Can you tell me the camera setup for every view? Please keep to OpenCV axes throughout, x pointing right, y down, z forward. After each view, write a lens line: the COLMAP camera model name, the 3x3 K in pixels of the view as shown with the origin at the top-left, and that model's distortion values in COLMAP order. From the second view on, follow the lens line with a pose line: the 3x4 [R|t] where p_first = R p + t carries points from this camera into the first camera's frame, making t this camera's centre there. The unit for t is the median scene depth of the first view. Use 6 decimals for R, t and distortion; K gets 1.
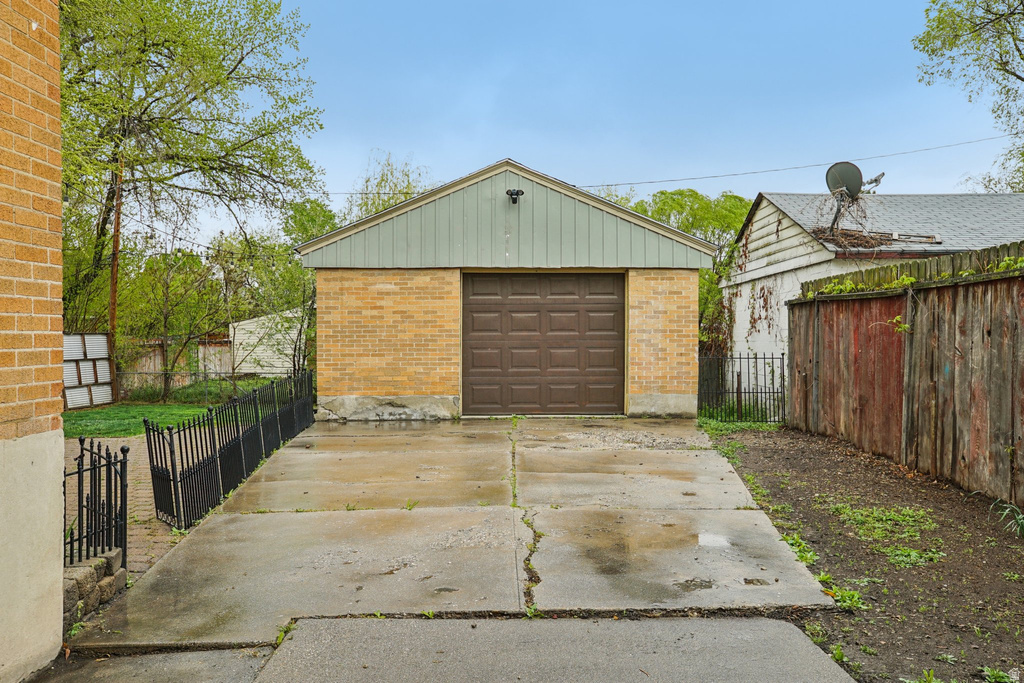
lens RADIAL K [[819.9, 0, 510.1], [0, 819.9, 338.3], [0, 0, 1]] dist [0.028271, 0.010937]
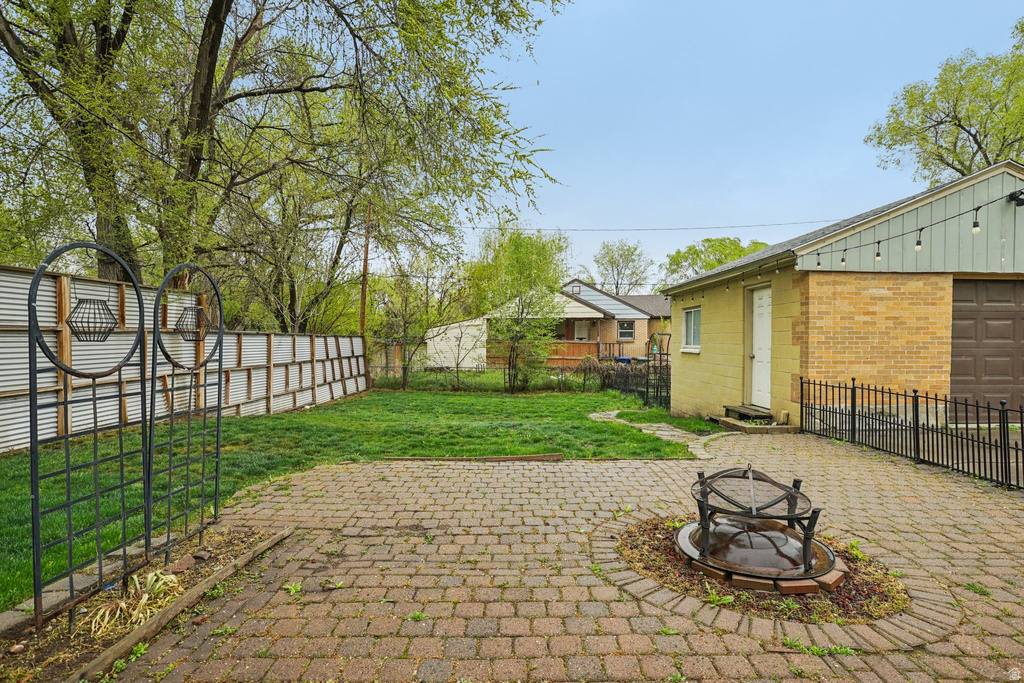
lens RADIAL K [[518.9, 0, 514.3], [0, 518.9, 340.0], [0, 0, 1]] dist [-0.004051, 0.000134]
pose [[0.999606, 0.008673, 0.026691, -0.594366], [-0.008656, 0.999962, -0.000766, -0.001921], [-0.026696, 0.000535, 0.999643, 0.403540]]
